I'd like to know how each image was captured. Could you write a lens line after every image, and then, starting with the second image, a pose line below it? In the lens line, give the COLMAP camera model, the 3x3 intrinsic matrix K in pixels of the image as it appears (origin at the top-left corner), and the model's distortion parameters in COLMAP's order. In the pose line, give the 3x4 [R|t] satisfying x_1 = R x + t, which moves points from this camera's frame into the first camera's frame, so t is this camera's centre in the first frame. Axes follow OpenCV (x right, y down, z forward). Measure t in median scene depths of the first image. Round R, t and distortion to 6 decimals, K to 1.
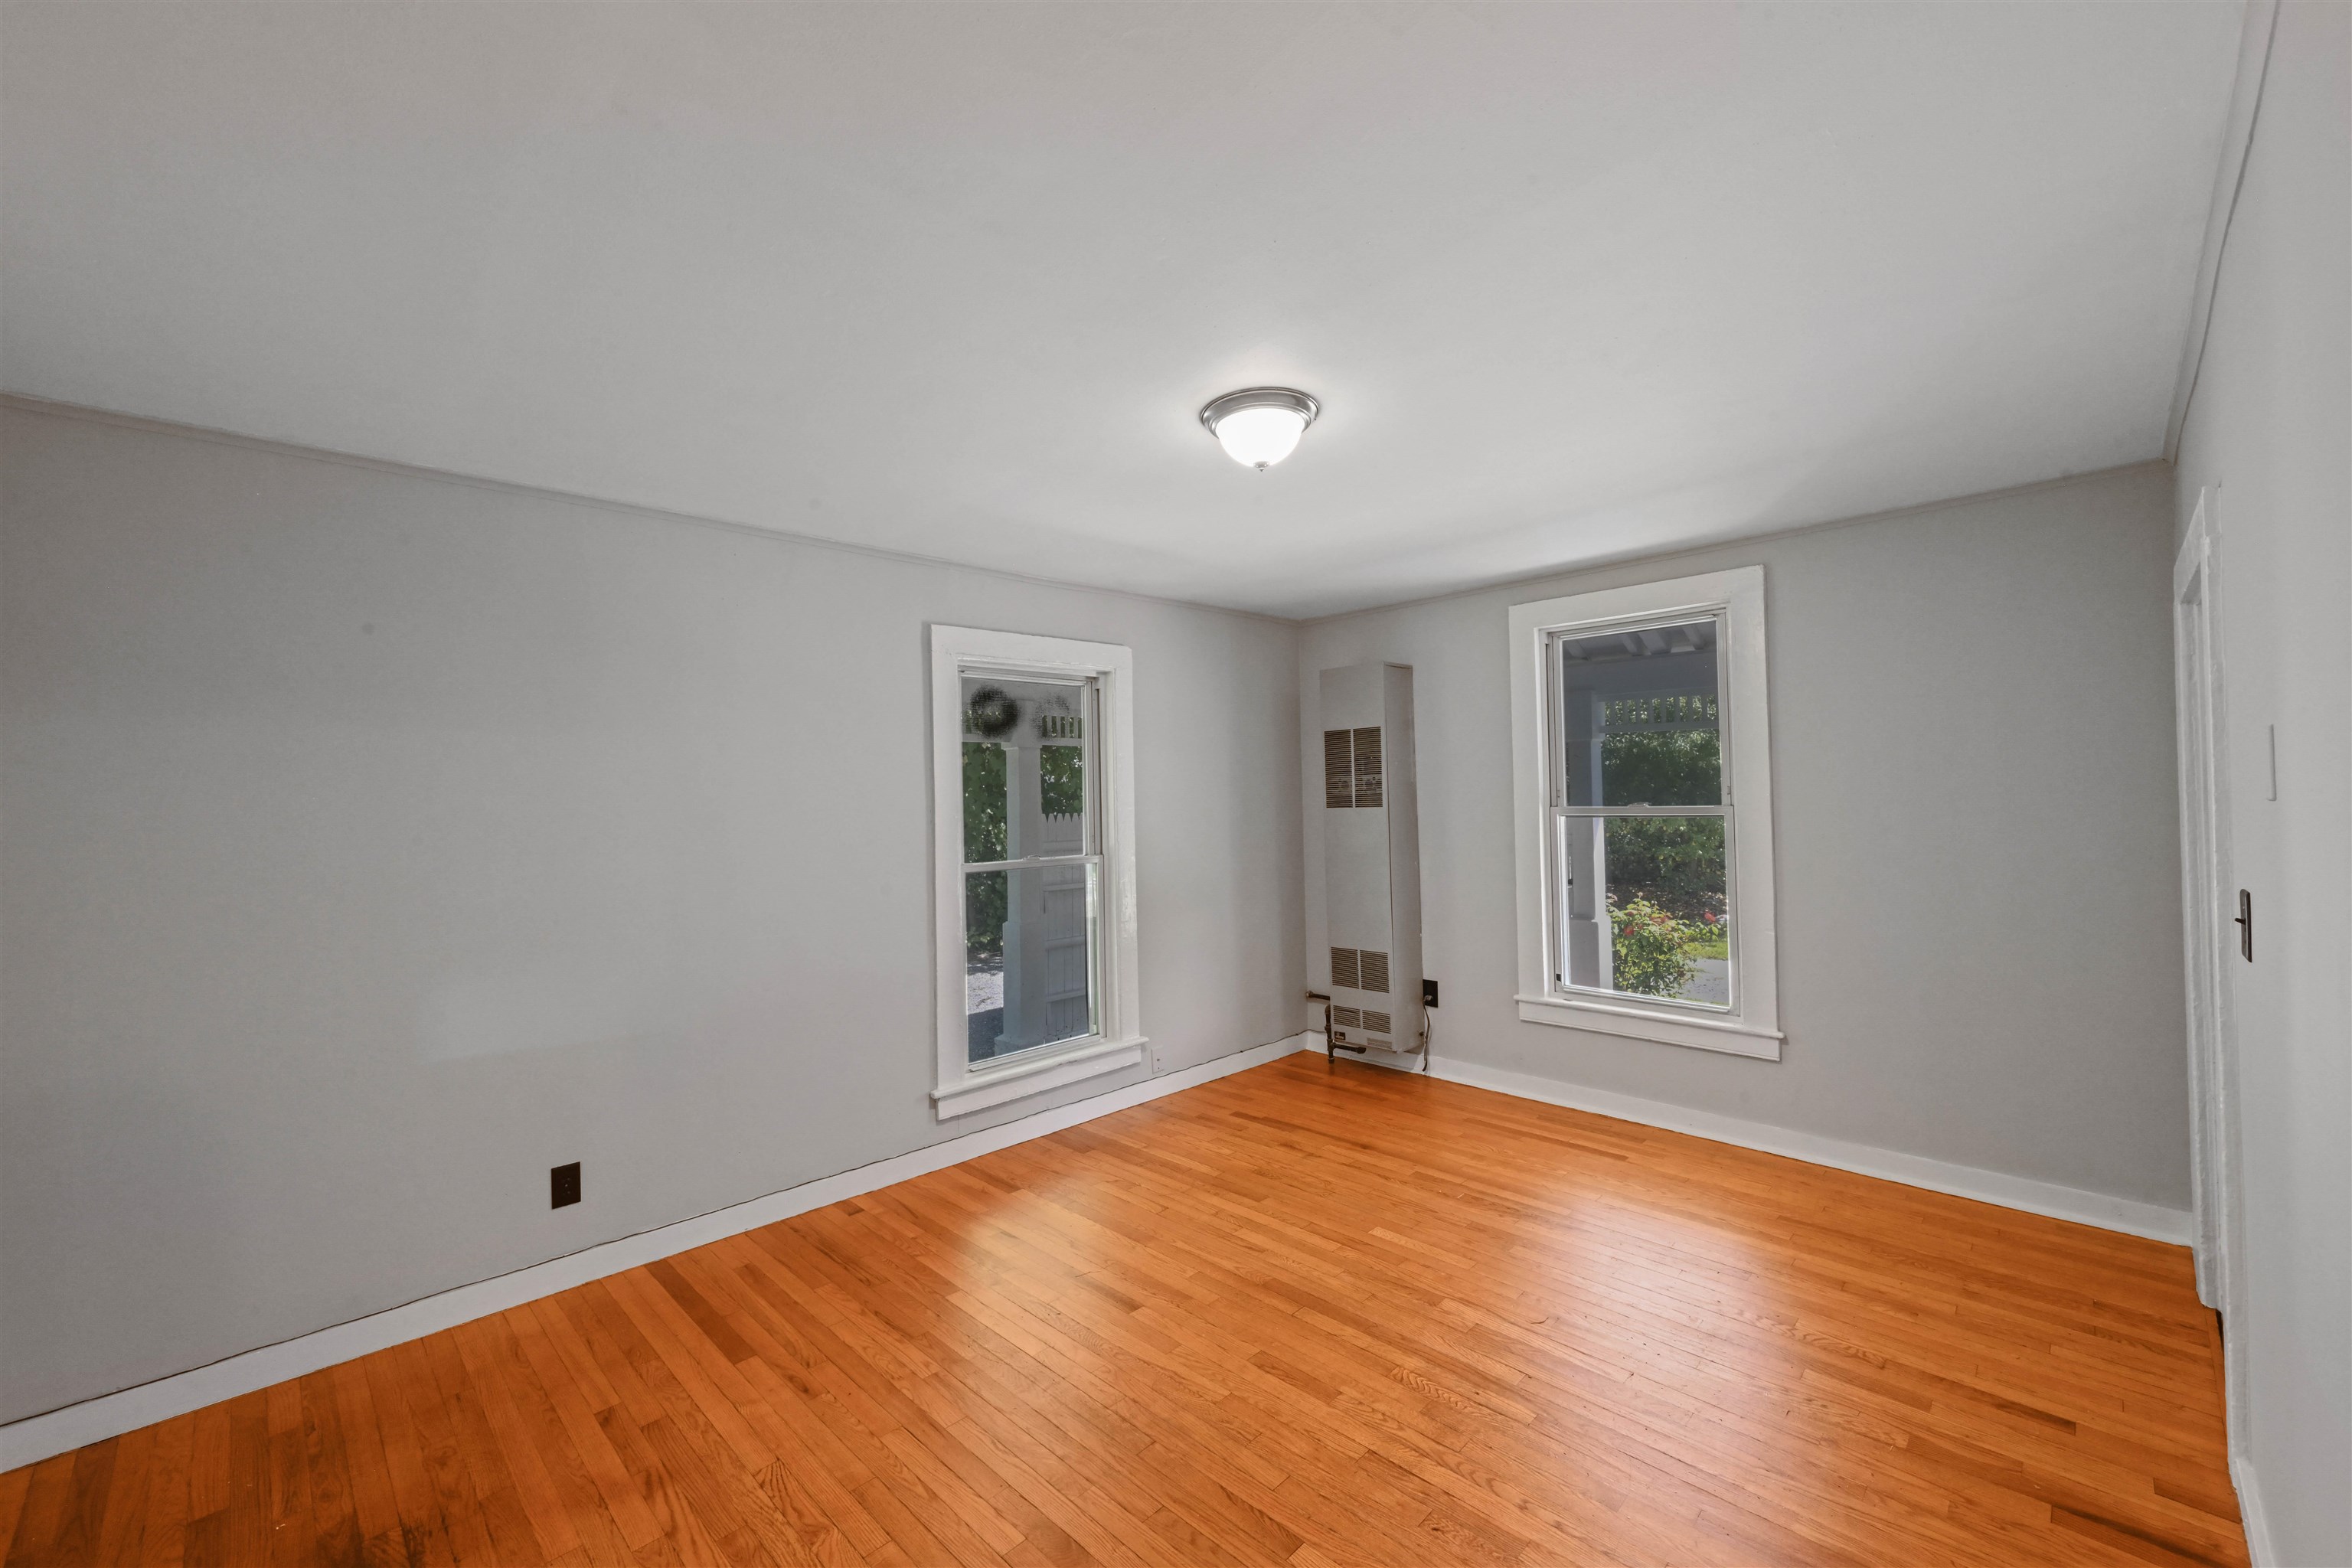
lens RADIAL K [[935.0, 0, 1180.7], [0, 935.0, 787.0], [0, 0, 1]] dist [0.001052, 0.000056]
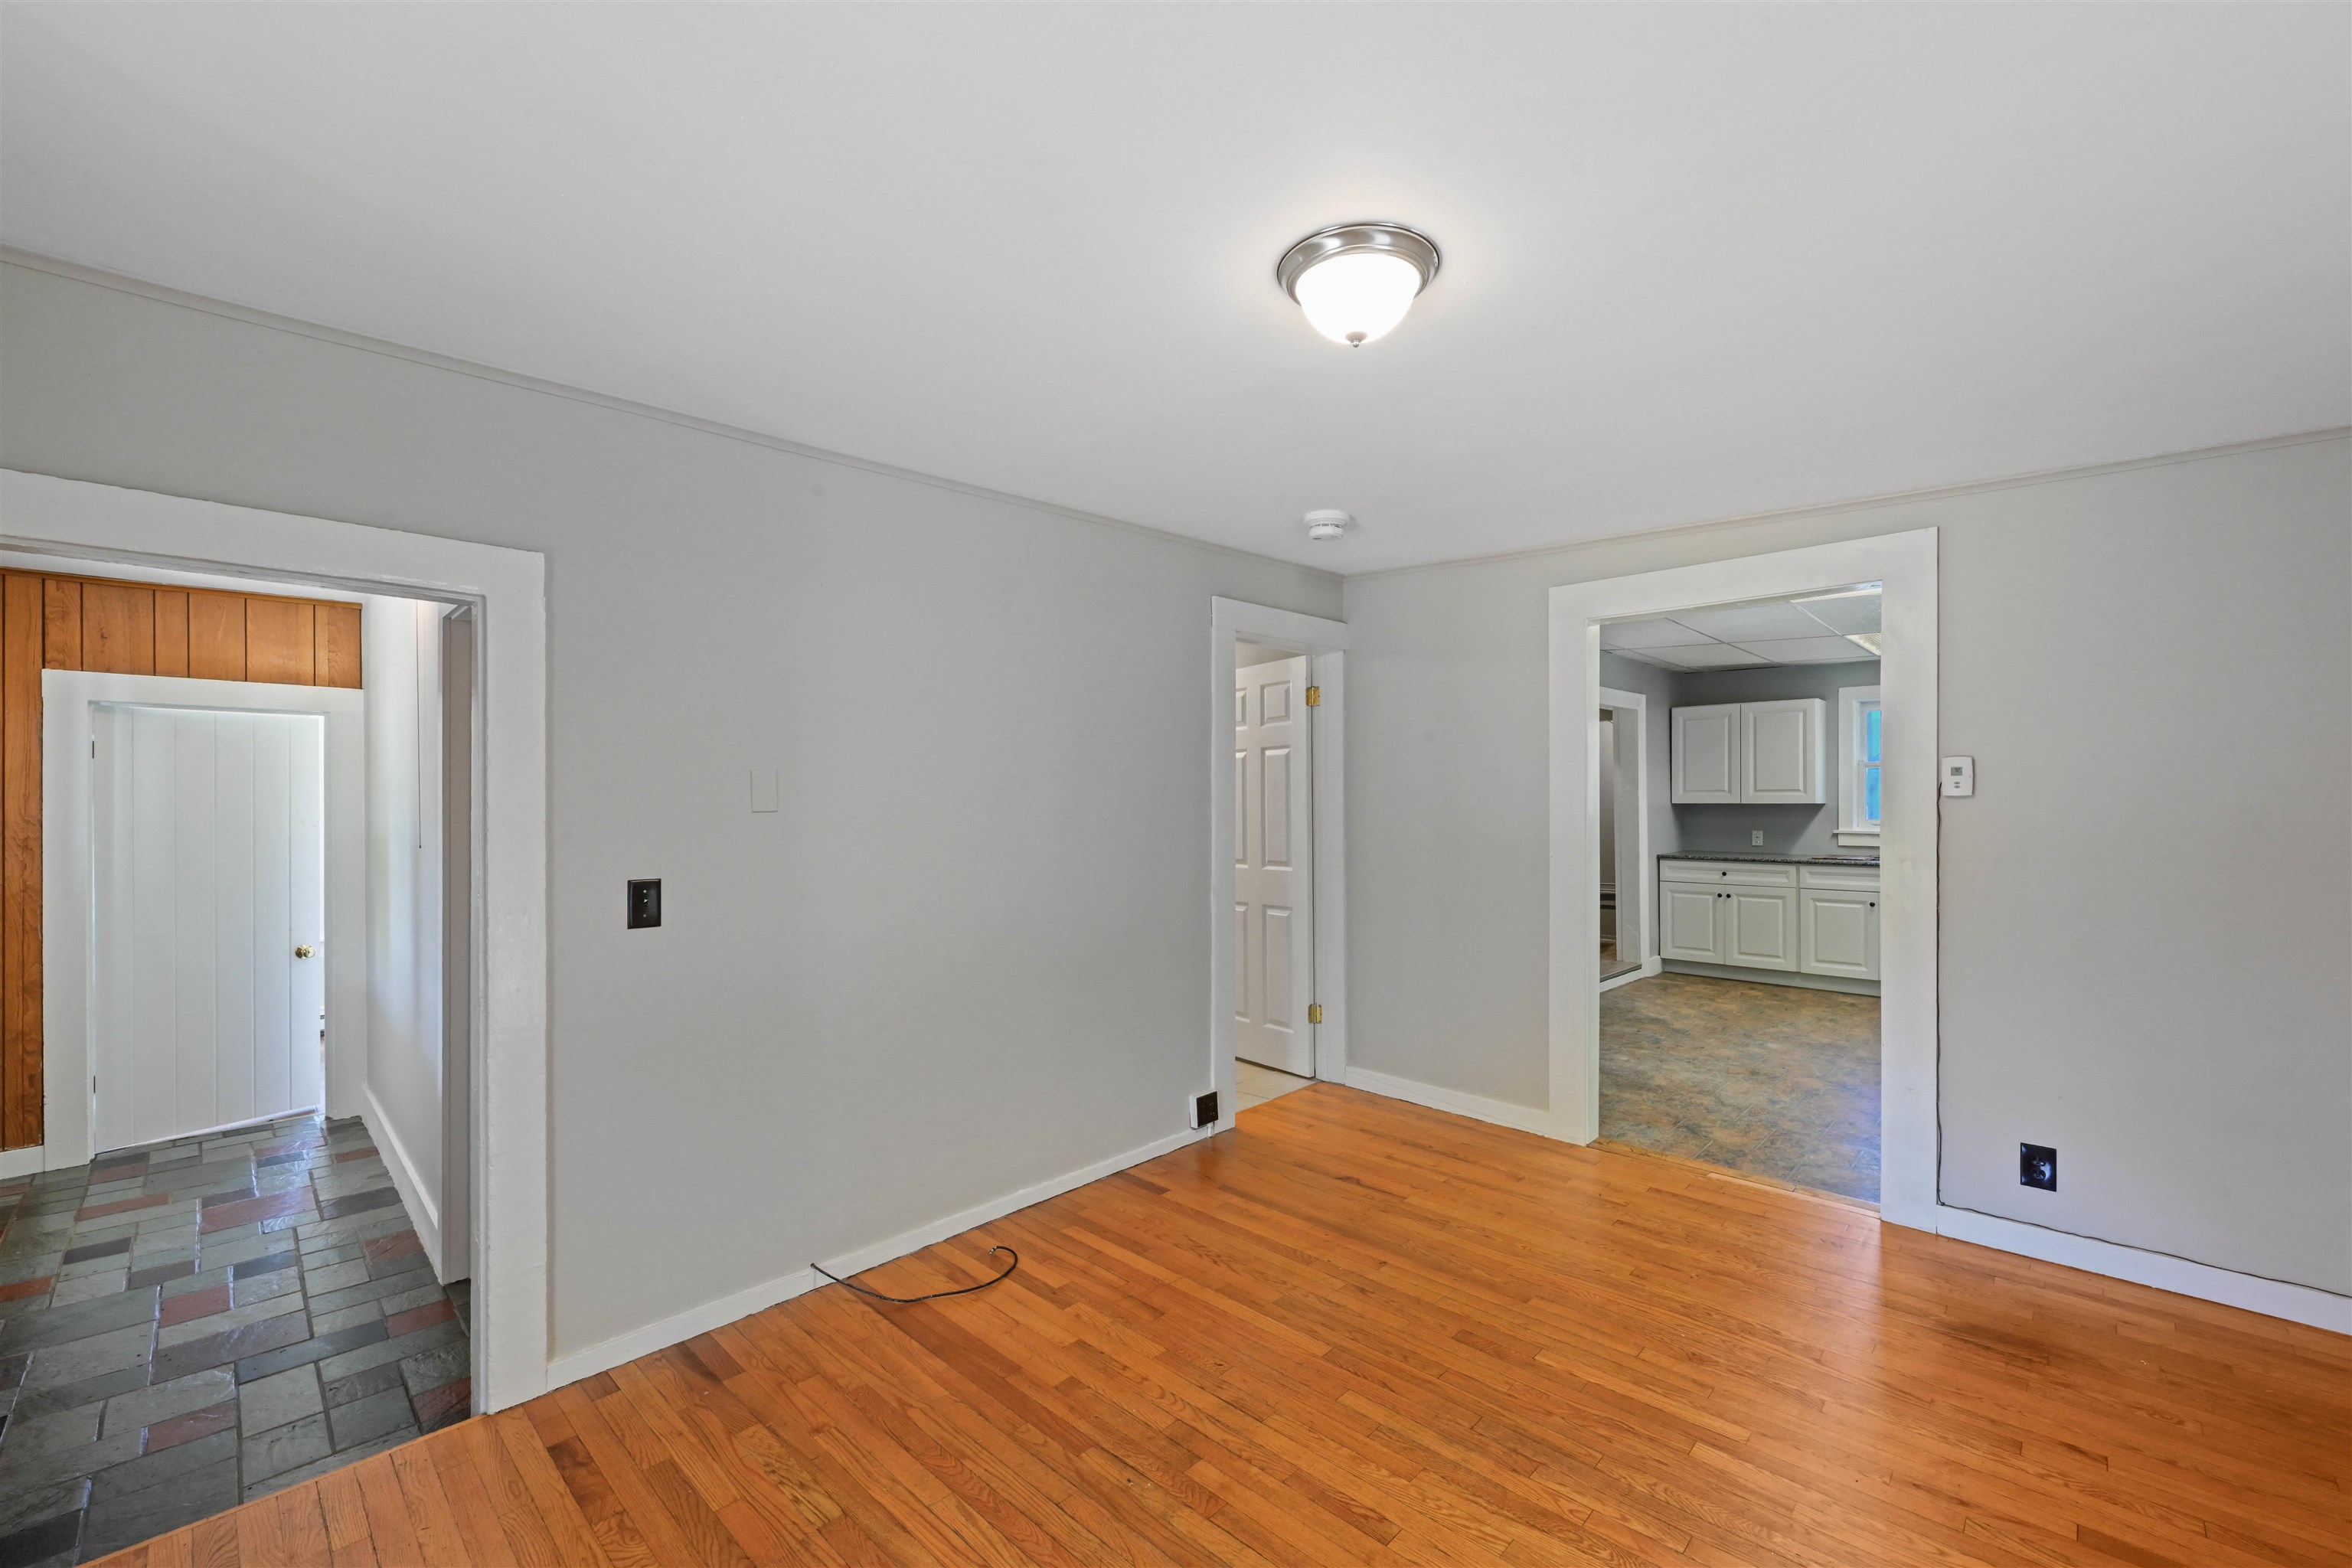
lens RADIAL K [[957.3, 0, 1191.6], [0, 957.3, 810.1], [0, 0, 1]] dist [-0.000780, -0.000122]
pose [[-0.999536, 0.025991, -0.015853, 0.187289], [0.026005, 0.999662, -0.000630, 0.016011], [0.015831, -0.001042, -0.999874, 1.389178]]
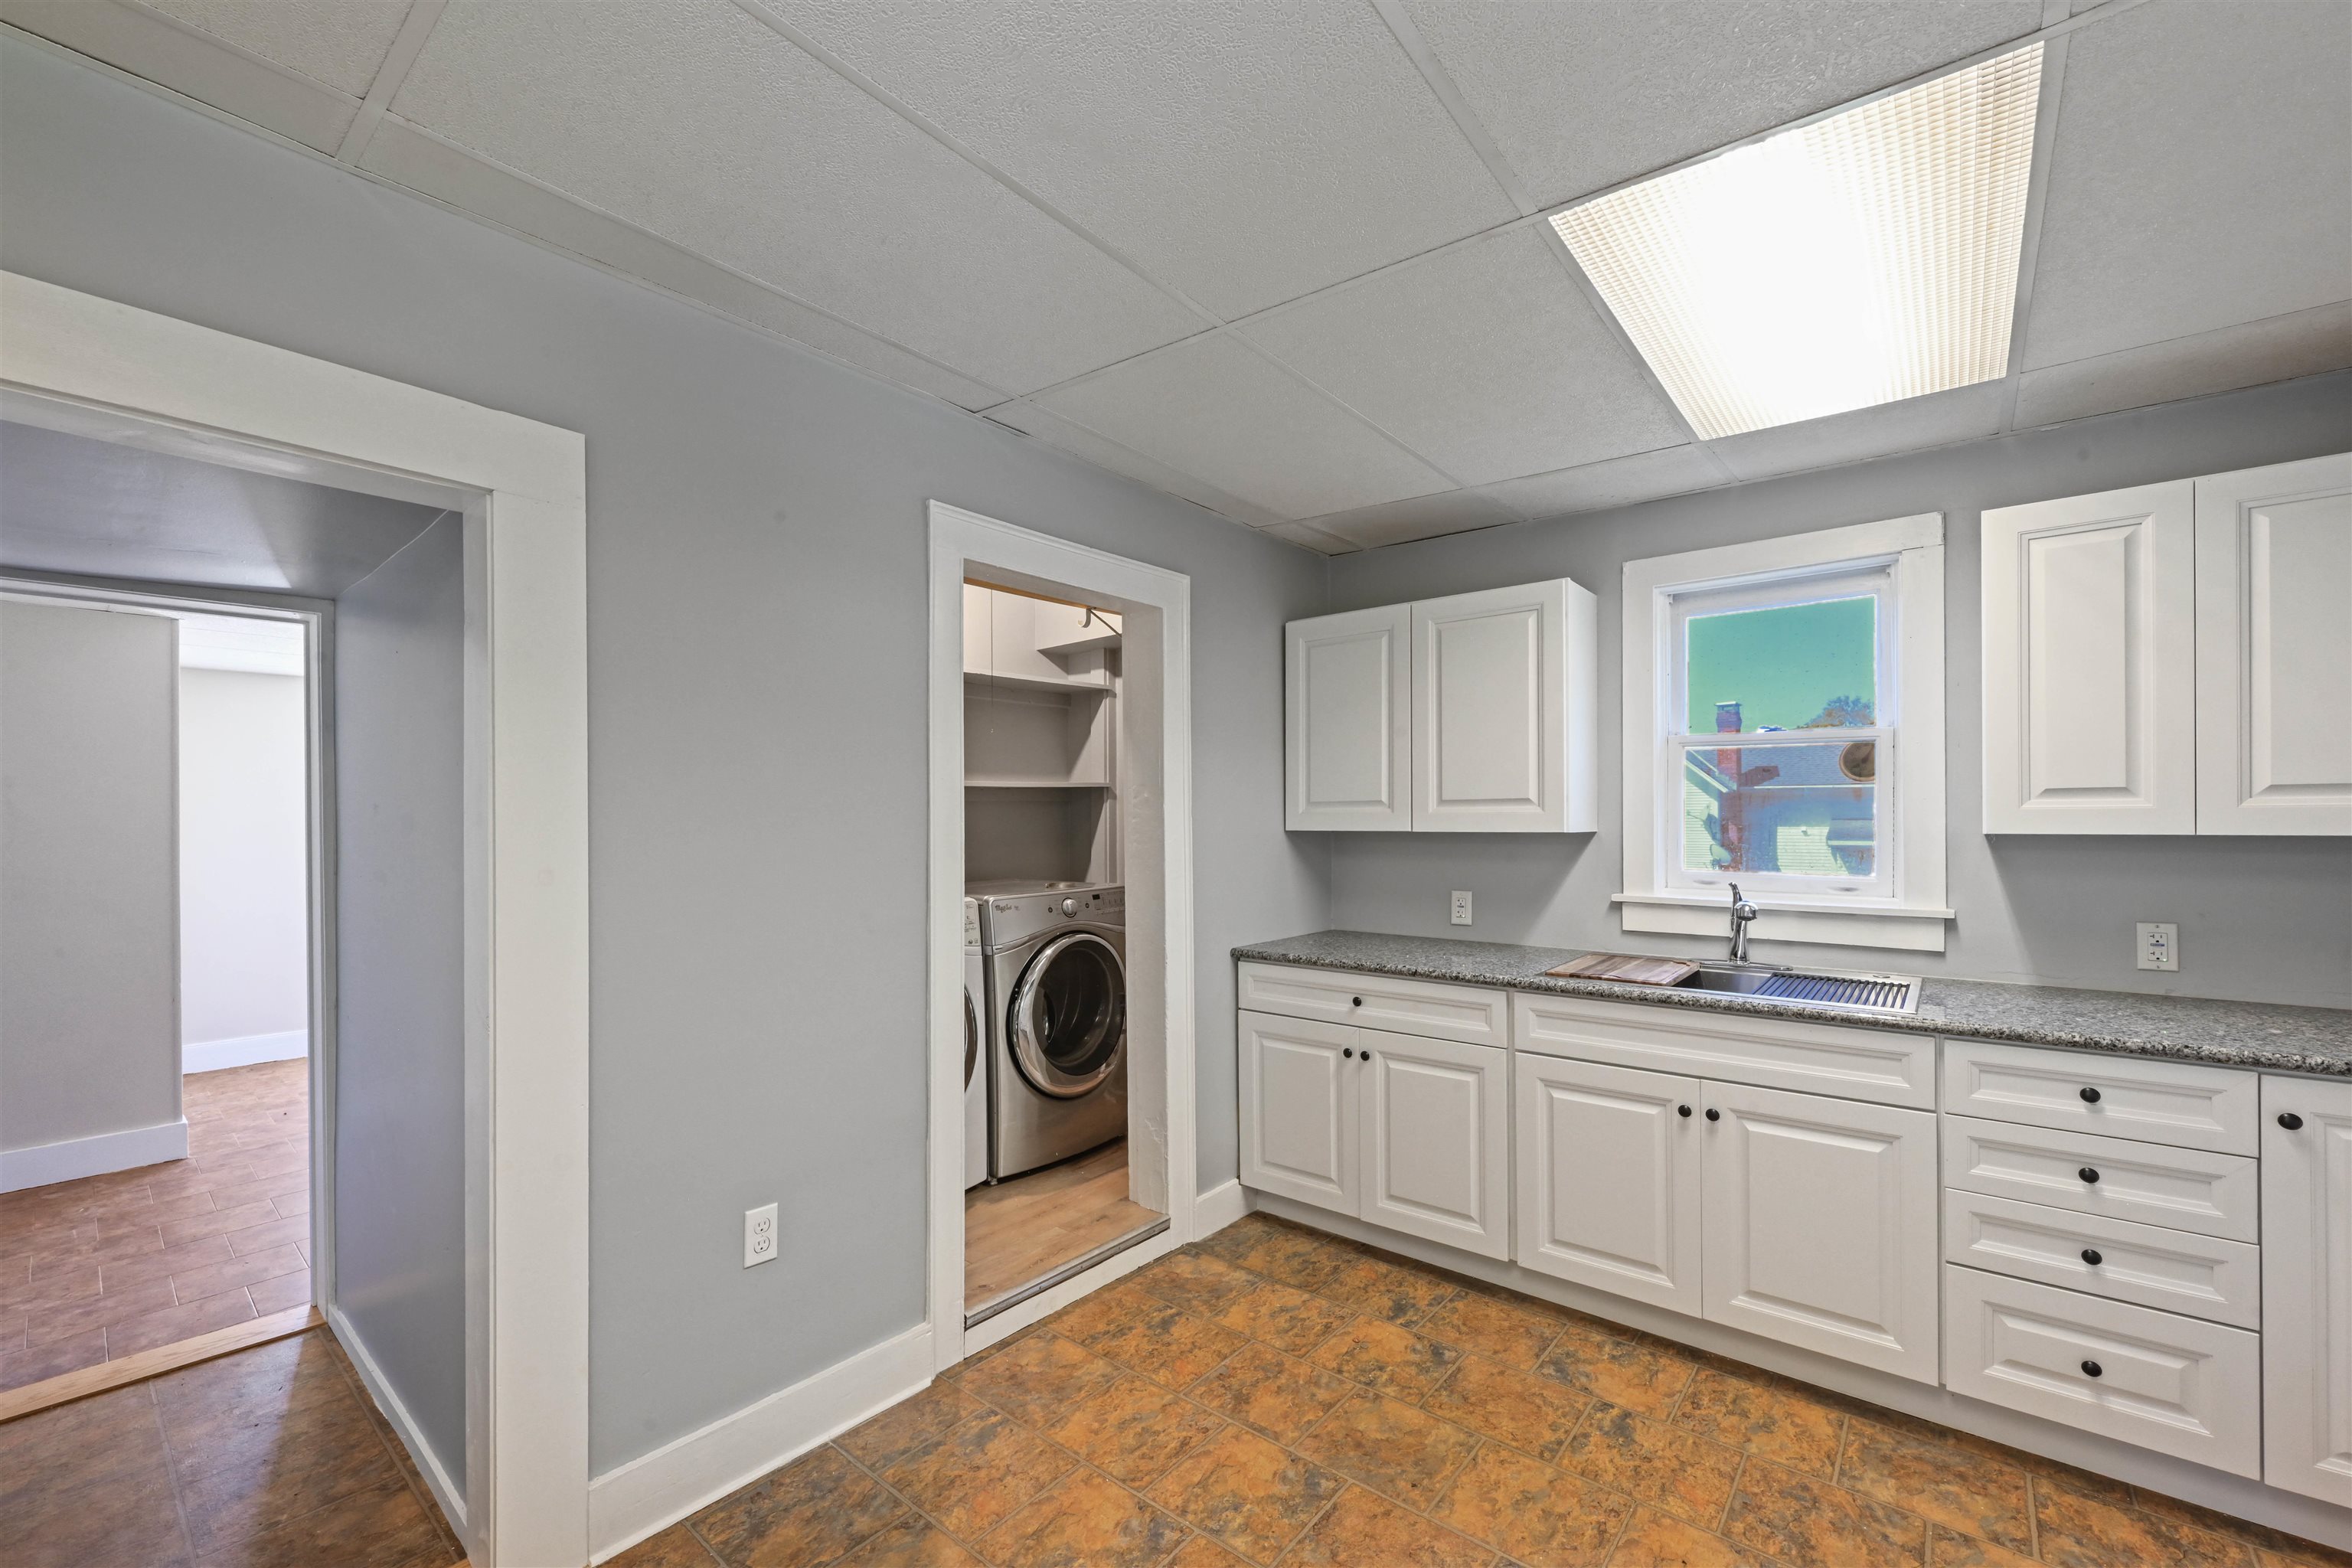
lens RADIAL K [[954.3, 0, 1178.6], [0, 954.3, 823.5], [0, 0, 1]] dist [-0.000204, 0.000205]
pose [[-0.995277, 0.025299, -0.093718, -0.926109], [0.025795, 0.999659, -0.004080, 0.023020], [0.093583, -0.006478, -0.995590, -0.040292]]
